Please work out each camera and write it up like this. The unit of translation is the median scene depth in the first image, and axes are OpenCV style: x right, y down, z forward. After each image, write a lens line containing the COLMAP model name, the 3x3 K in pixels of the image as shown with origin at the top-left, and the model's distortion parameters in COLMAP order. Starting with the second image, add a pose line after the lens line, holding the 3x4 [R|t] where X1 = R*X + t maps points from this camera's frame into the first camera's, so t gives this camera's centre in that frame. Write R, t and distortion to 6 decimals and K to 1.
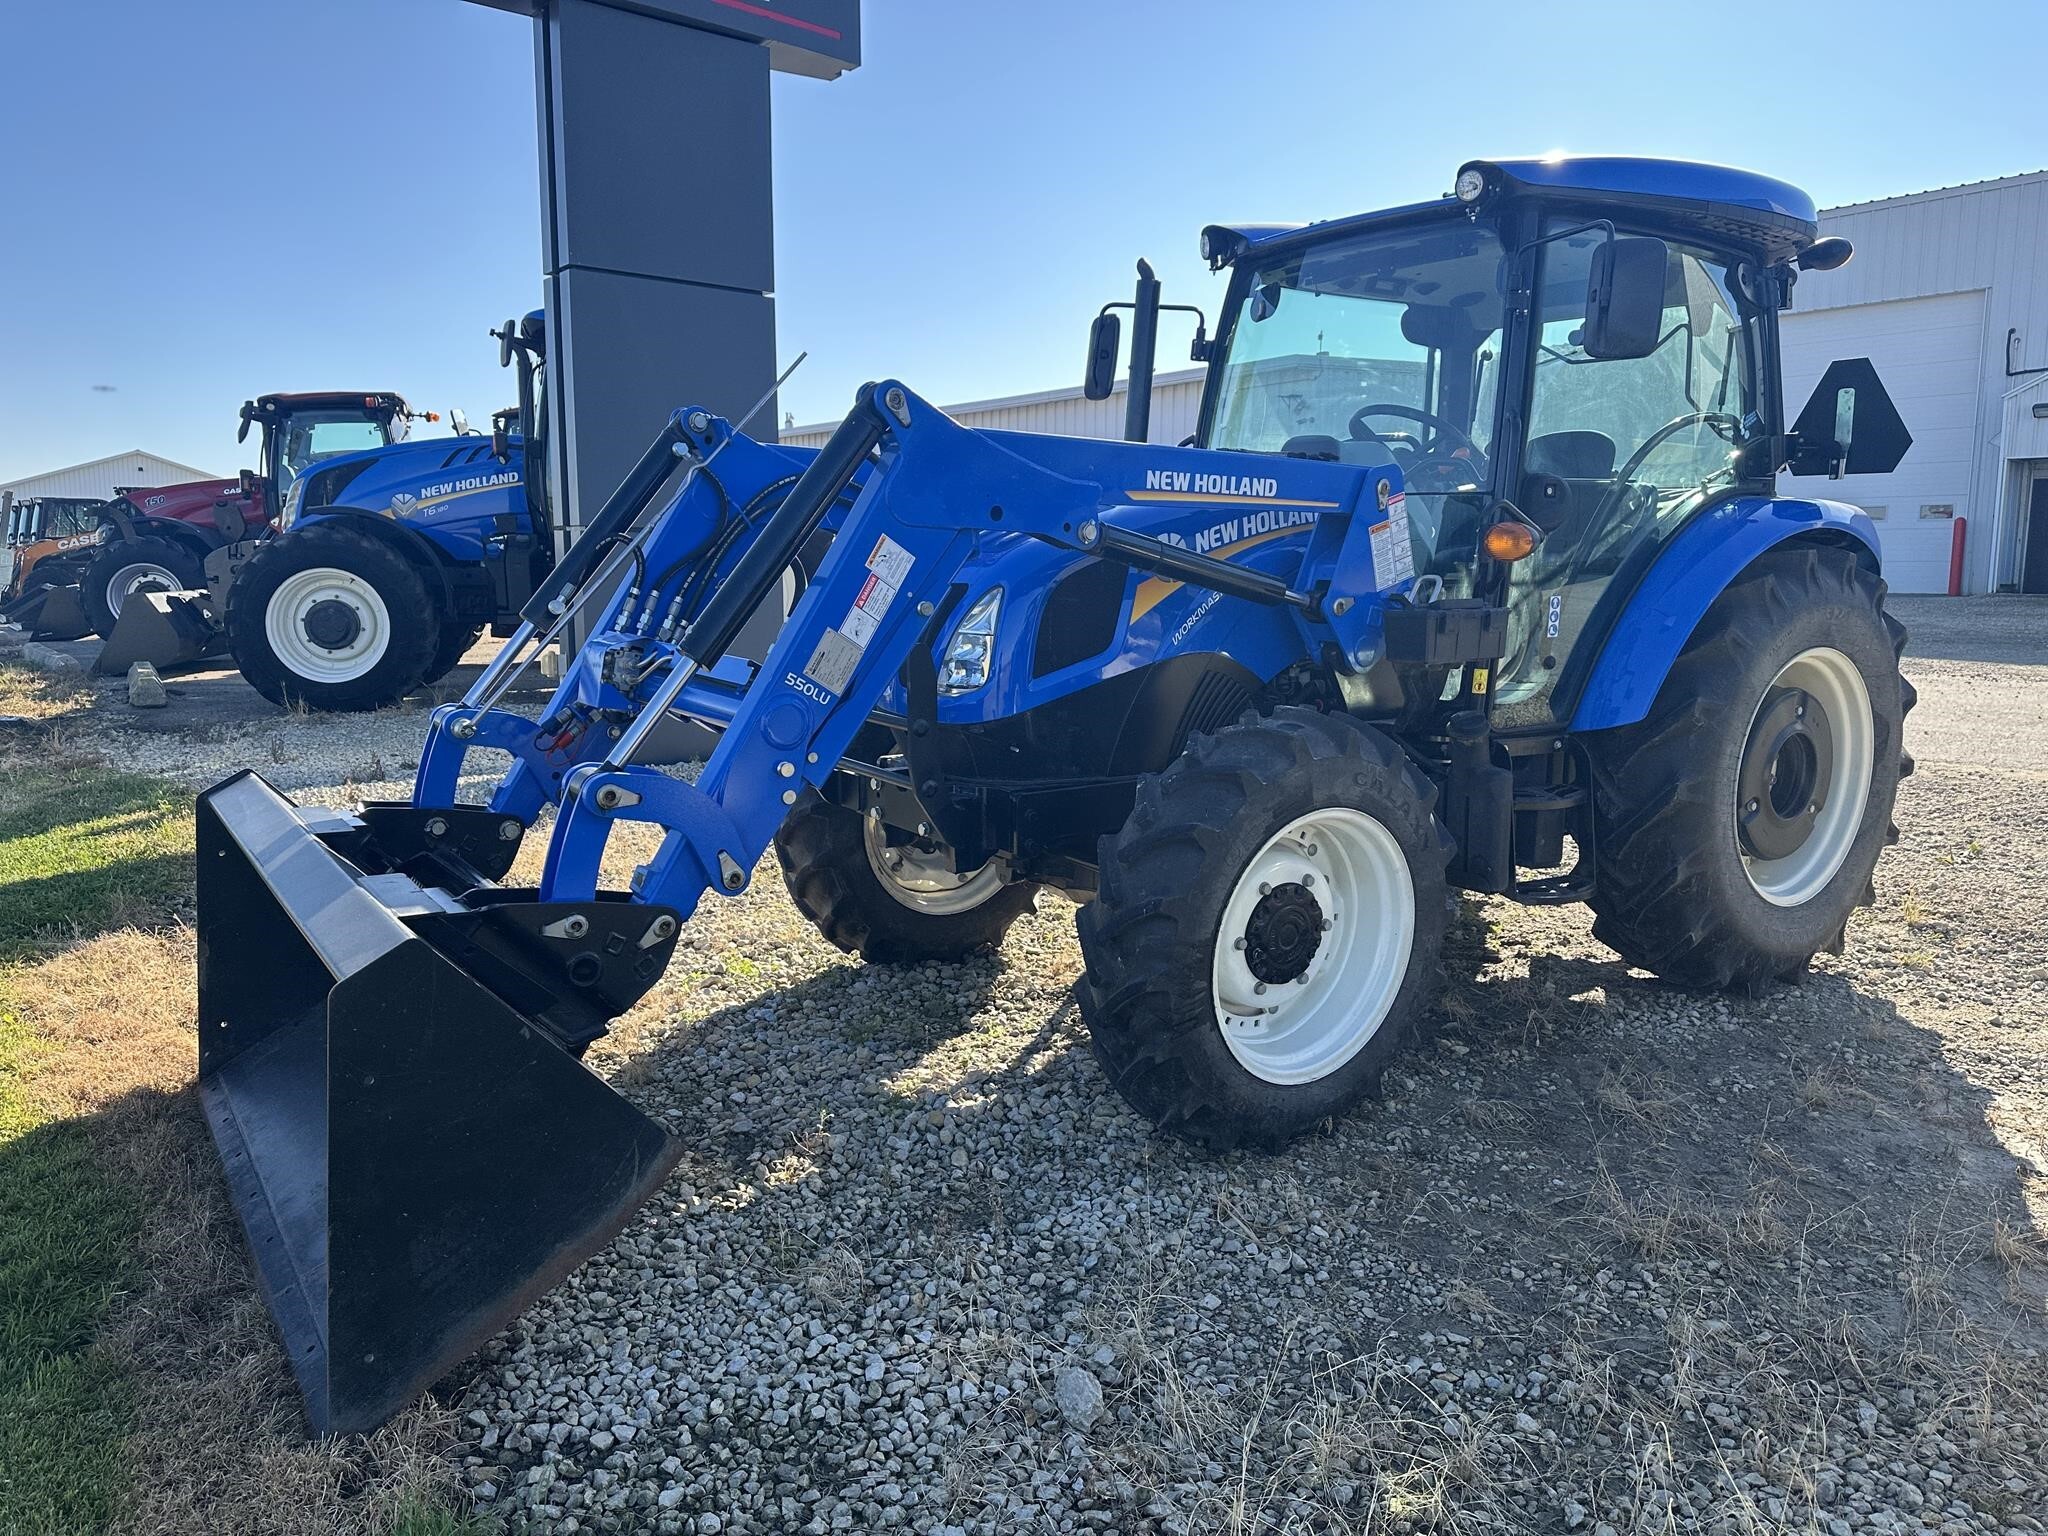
lens RADIAL K [[1421.3, 0, 1027.8], [0, 1421.3, 750.0], [0, 0, 1]] dist [0.090040, -0.114555]
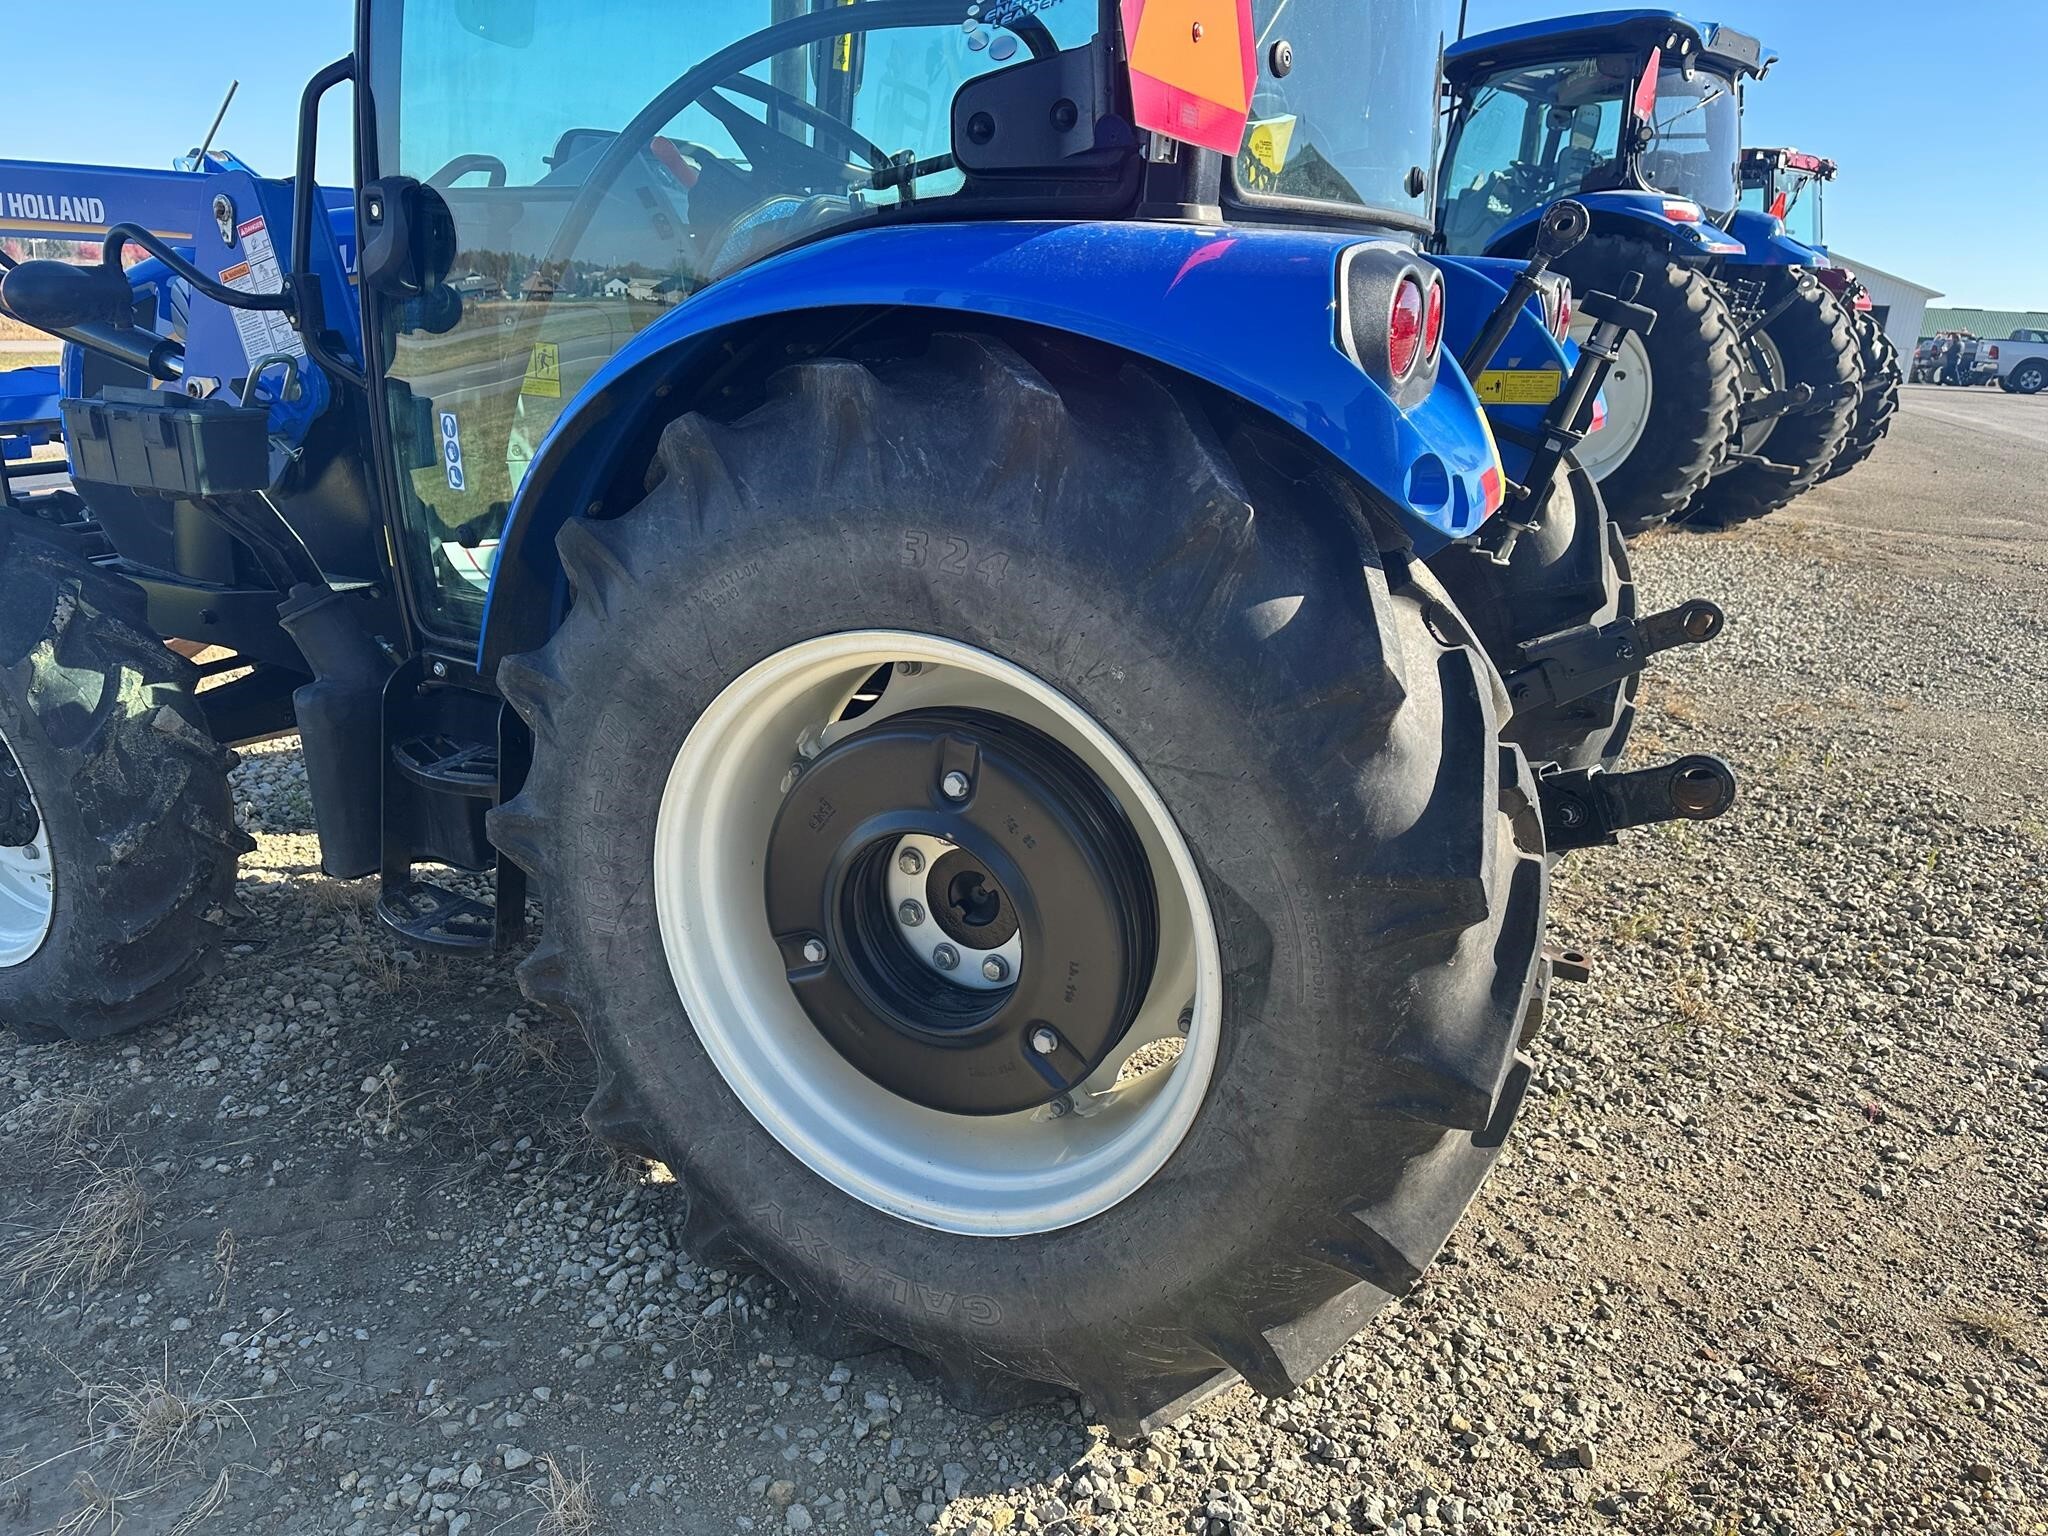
lens RADIAL K [[1421.3, 0, 1030.9], [0, 1421.3, 781.4], [0, 0, 1]] dist [0.090040, -0.114555]
pose [[0.498511, 0.289480, -0.817122, 1.135966], [-0.160078, 0.957127, 0.241420, -0.165839], [0.851975, 0.010453, 0.523478, 1.067180]]
